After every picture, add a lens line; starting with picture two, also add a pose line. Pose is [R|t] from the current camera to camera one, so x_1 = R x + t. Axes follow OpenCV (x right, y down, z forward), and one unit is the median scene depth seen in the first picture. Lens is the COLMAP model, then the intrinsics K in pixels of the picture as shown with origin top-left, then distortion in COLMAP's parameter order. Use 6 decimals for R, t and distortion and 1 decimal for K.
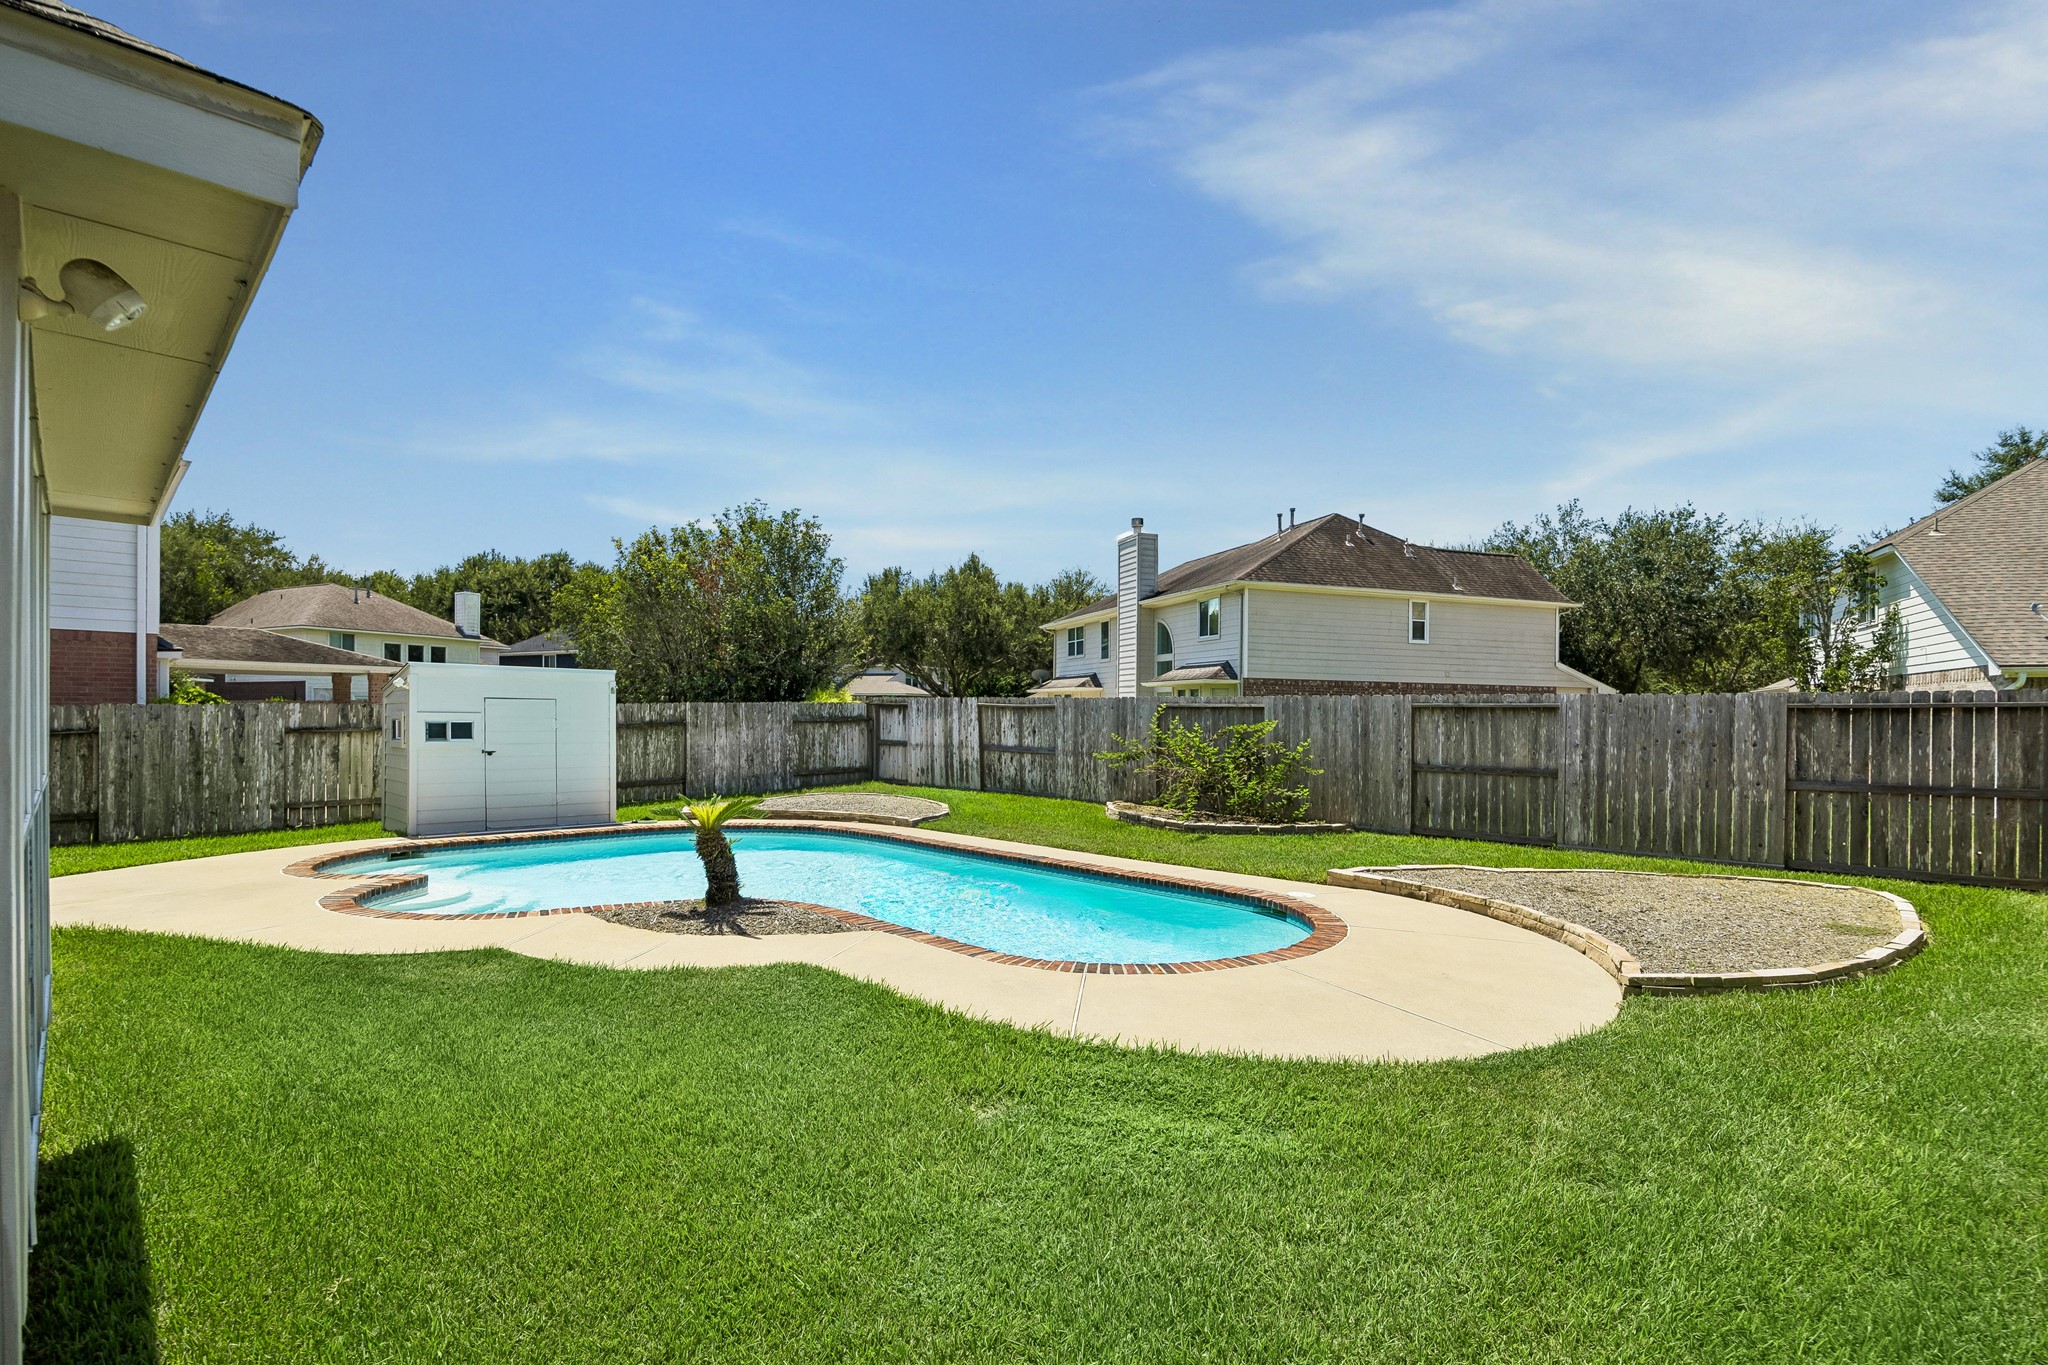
lens RADIAL K [[943.4, 0, 1013.8], [0, 943.4, 712.3], [0, 0, 1]] dist [-0.017545, 0.000017]
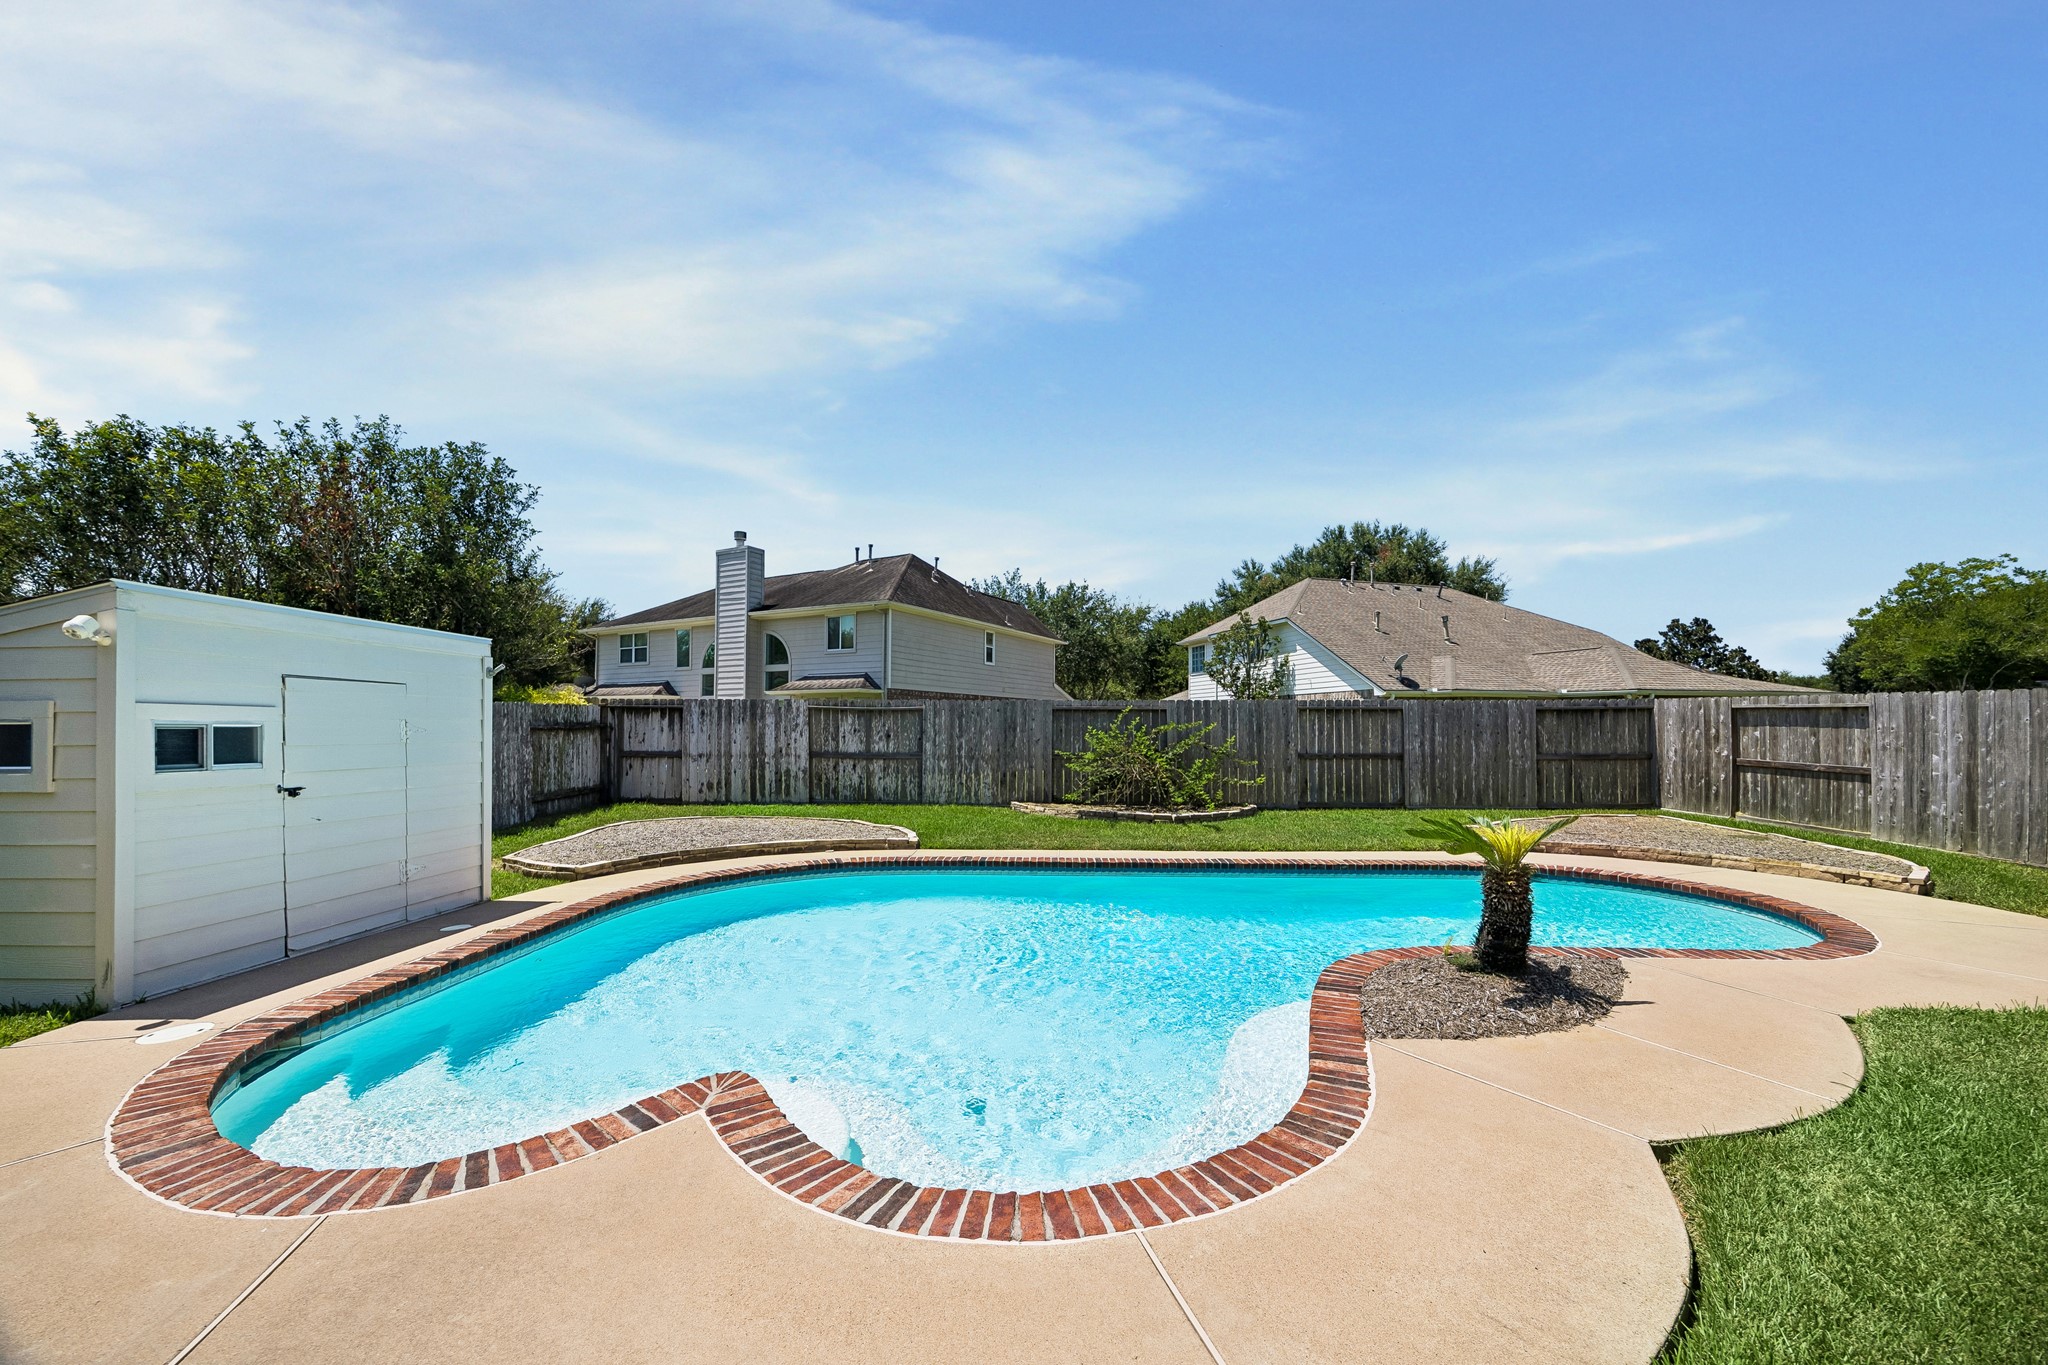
lens RADIAL K [[770.2, 0, 1004.2], [0, 770.2, 715.9], [0, 0, 1]] dist [-0.003522, -0.000006]
pose [[0.737967, 0.002205, 0.674833, -0.399417], [0.004942, 0.999950, -0.008671, 0.007314], [-0.674818, 0.009734, 0.737920, 0.338771]]
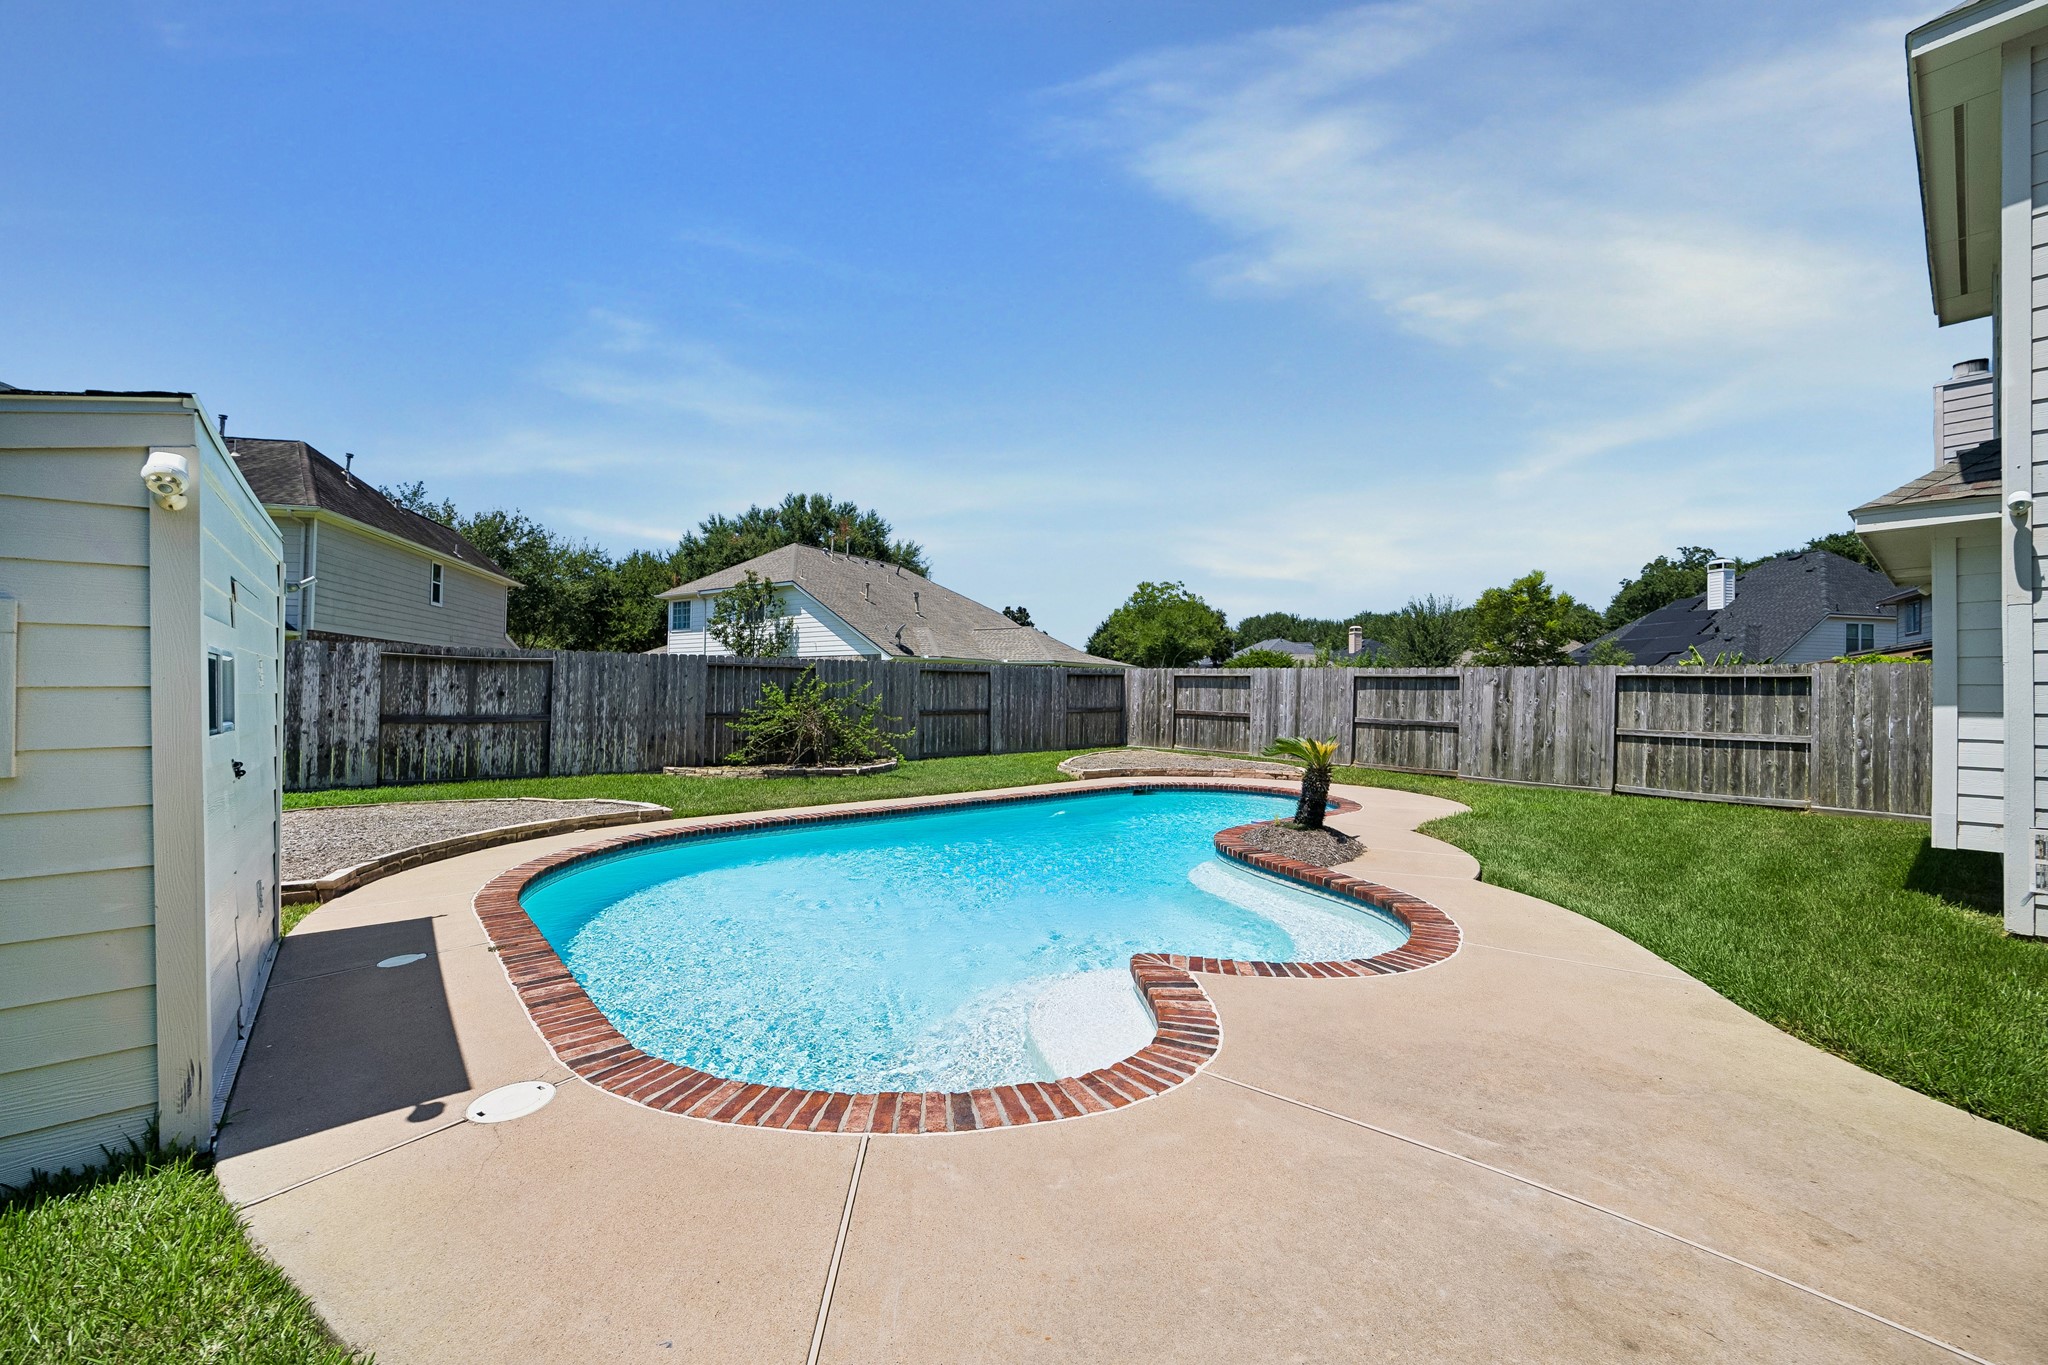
lens RADIAL K [[821.2, 0, 967.2], [0, 821.2, 690.0], [0, 0, 1]] dist [-0.000346, 0.000053]
pose [[0.112932, -0.004959, 0.993590, -0.565168], [-0.005057, 0.999972, 0.005566, 0.011461], [-0.993590, -0.005653, 0.112904, 0.537931]]
